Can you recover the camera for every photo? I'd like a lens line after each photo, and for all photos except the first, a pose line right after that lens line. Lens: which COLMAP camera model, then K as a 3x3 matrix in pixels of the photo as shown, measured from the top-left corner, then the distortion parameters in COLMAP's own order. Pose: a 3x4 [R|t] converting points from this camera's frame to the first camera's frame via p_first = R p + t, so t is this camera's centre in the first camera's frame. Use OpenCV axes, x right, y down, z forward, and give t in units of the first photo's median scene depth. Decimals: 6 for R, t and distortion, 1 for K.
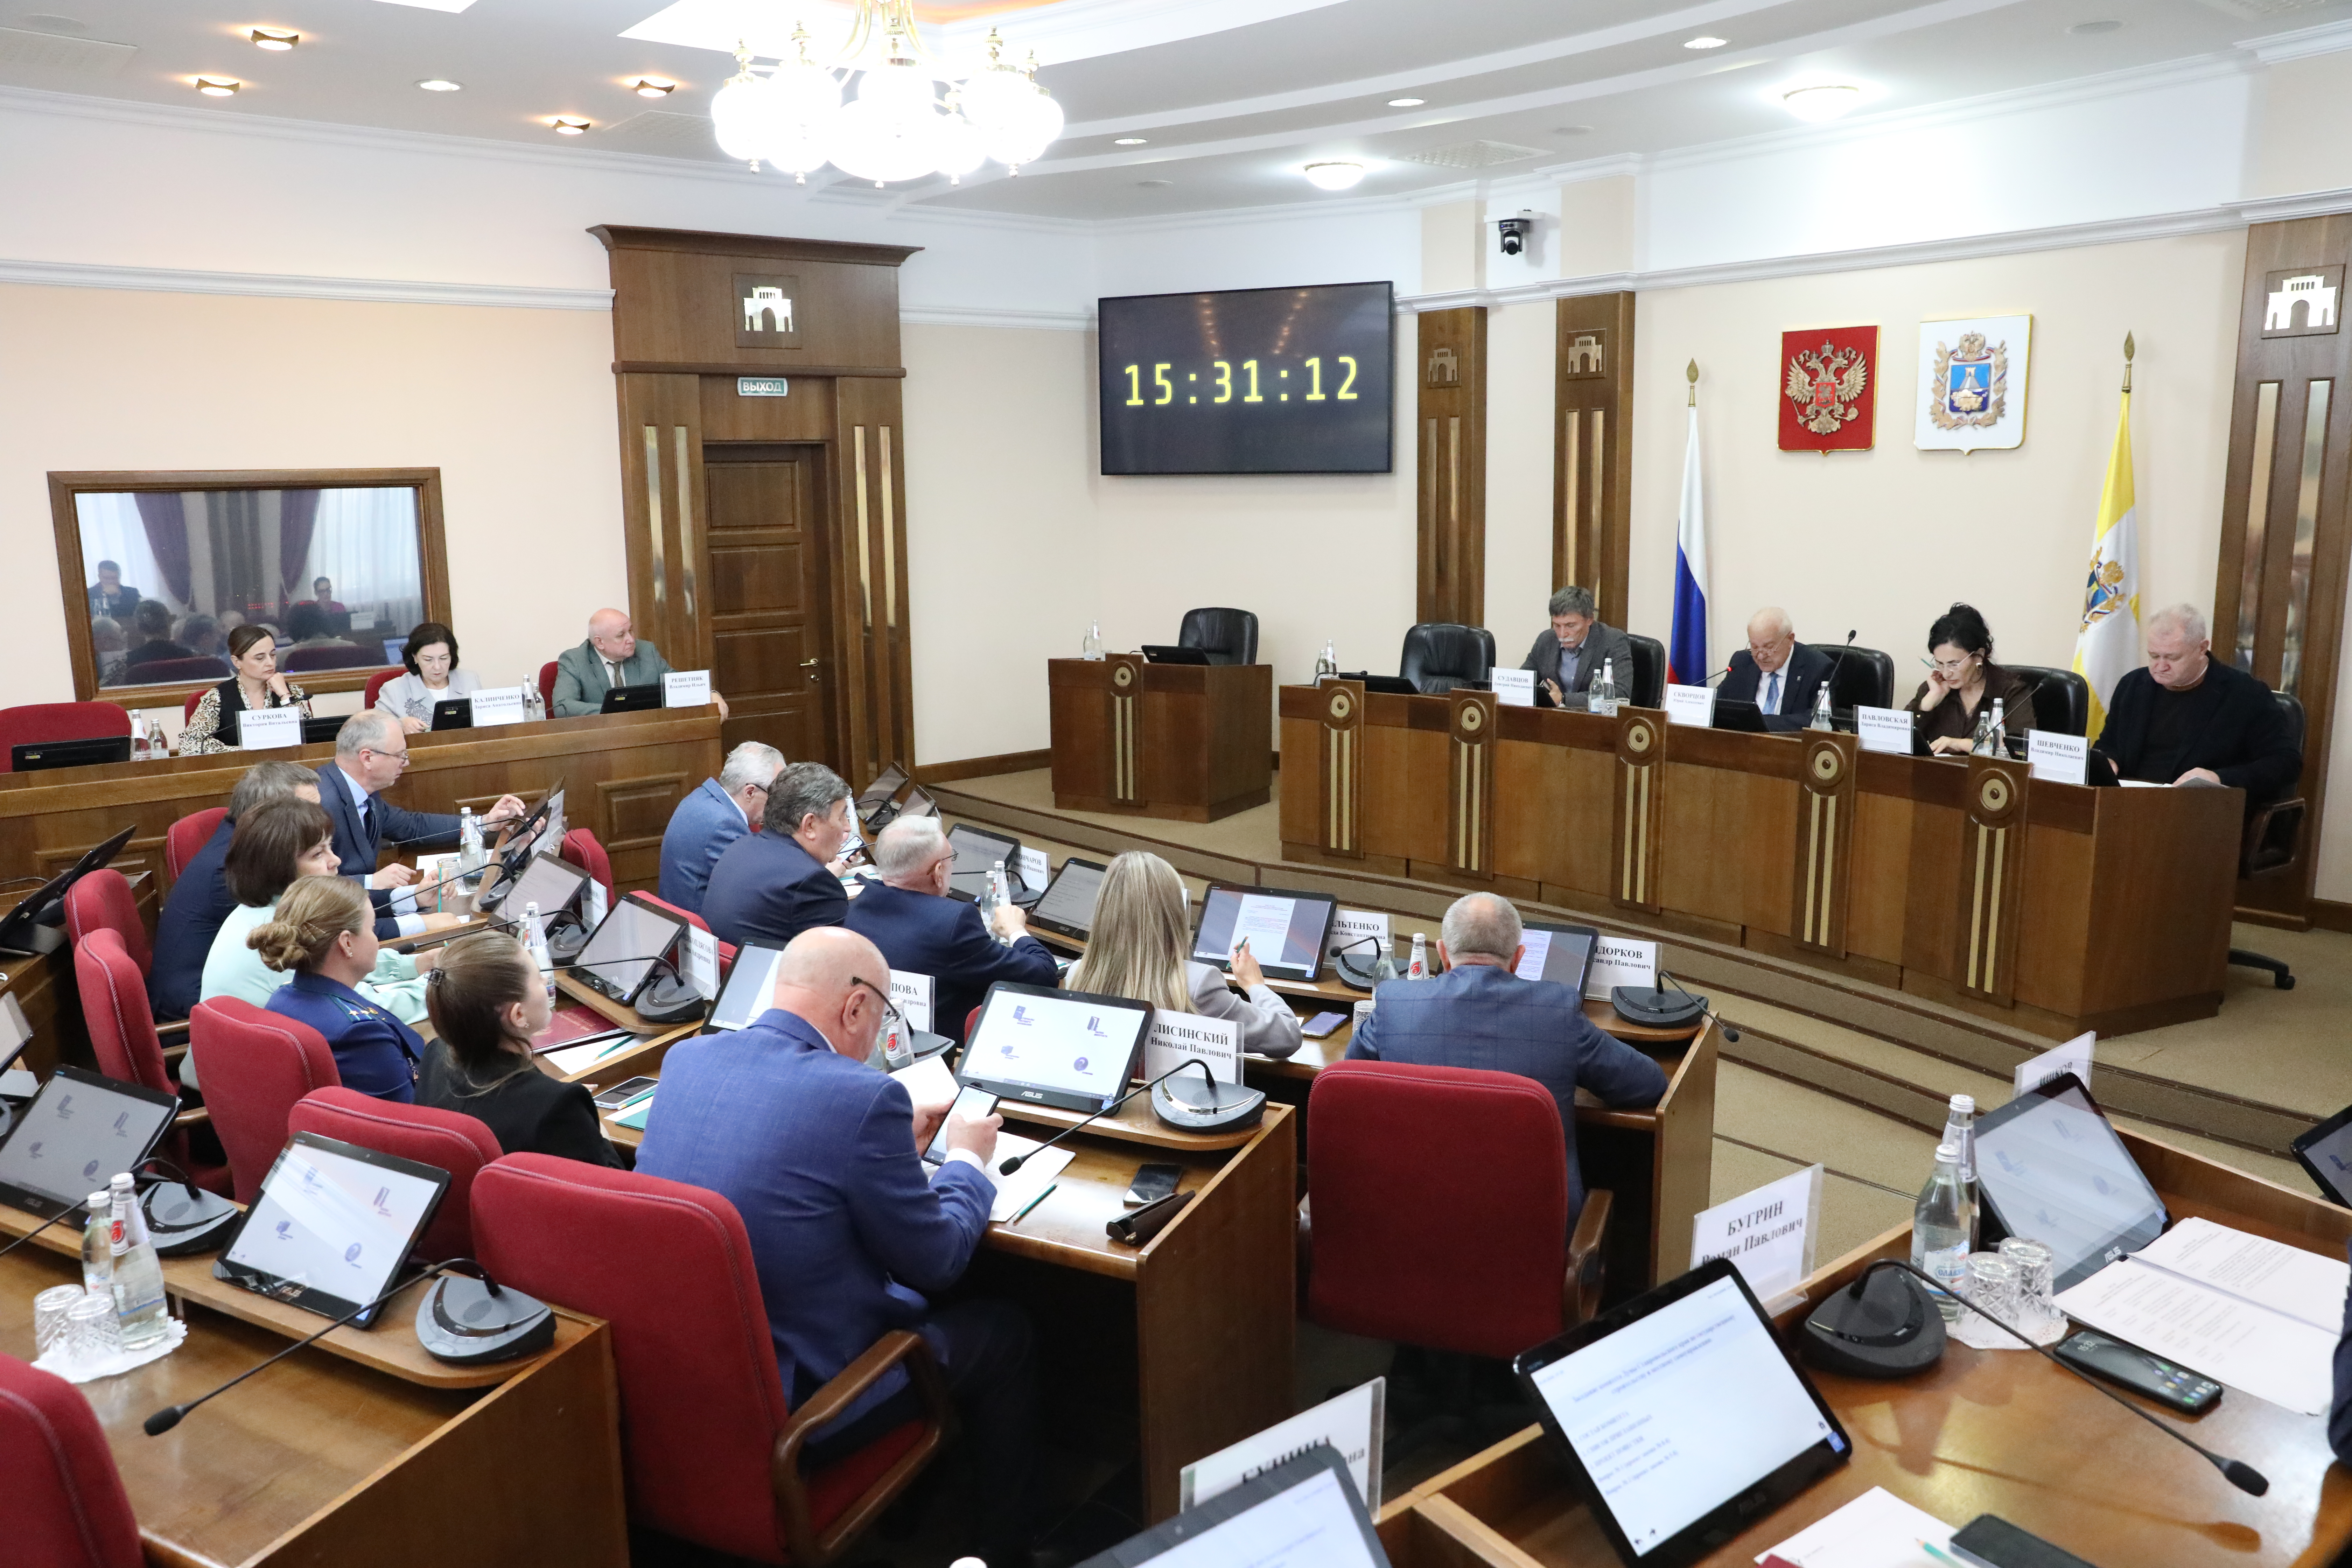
lens RADIAL K [[1726.6, 0, 1176.0], [0, 1726.6, 784.0], [0, 0, 1]] dist [-0.053866, 0.002637]
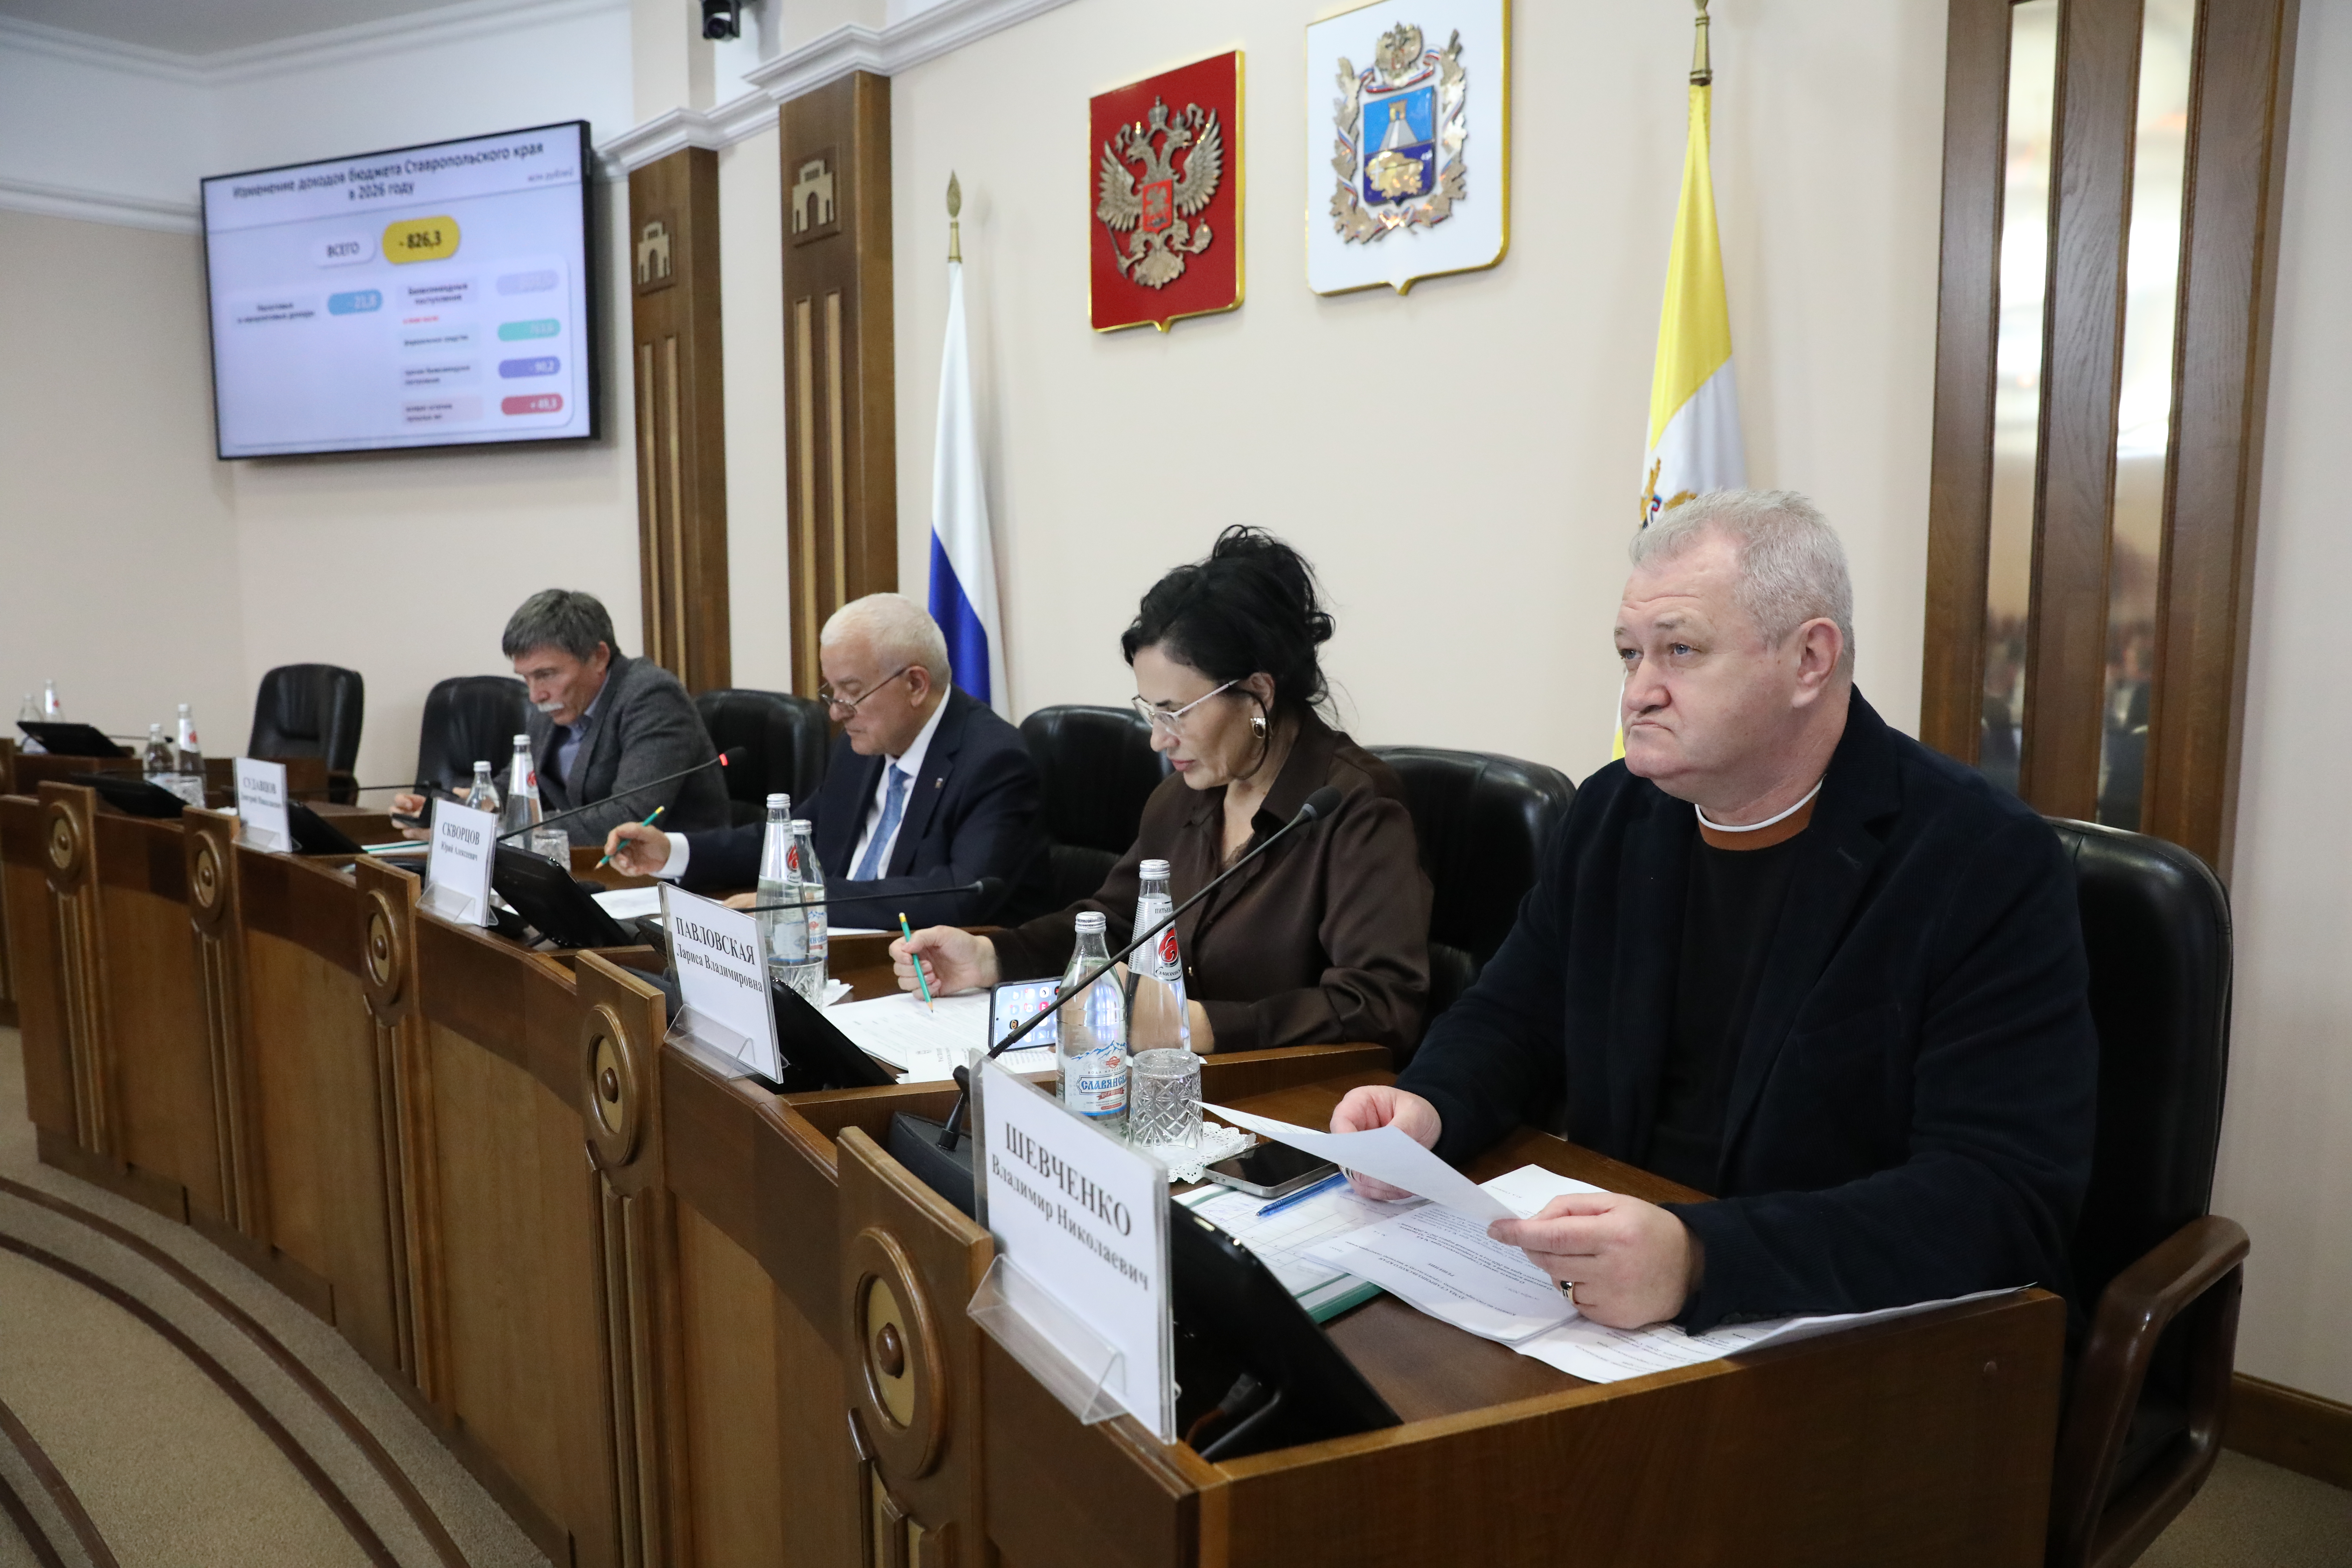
lens RADIAL K [[1612.9, 0, 1176.0], [0, 1612.9, 784.0], [0, 0, 1]] dist [-0.076285, 0.057574]
pose [[0.997093, -0.003731, 0.076099, 0.351019], [0.008524, 0.997992, -0.062760, -0.032496], [-0.075712, 0.063226, 0.995123, 0.552622]]
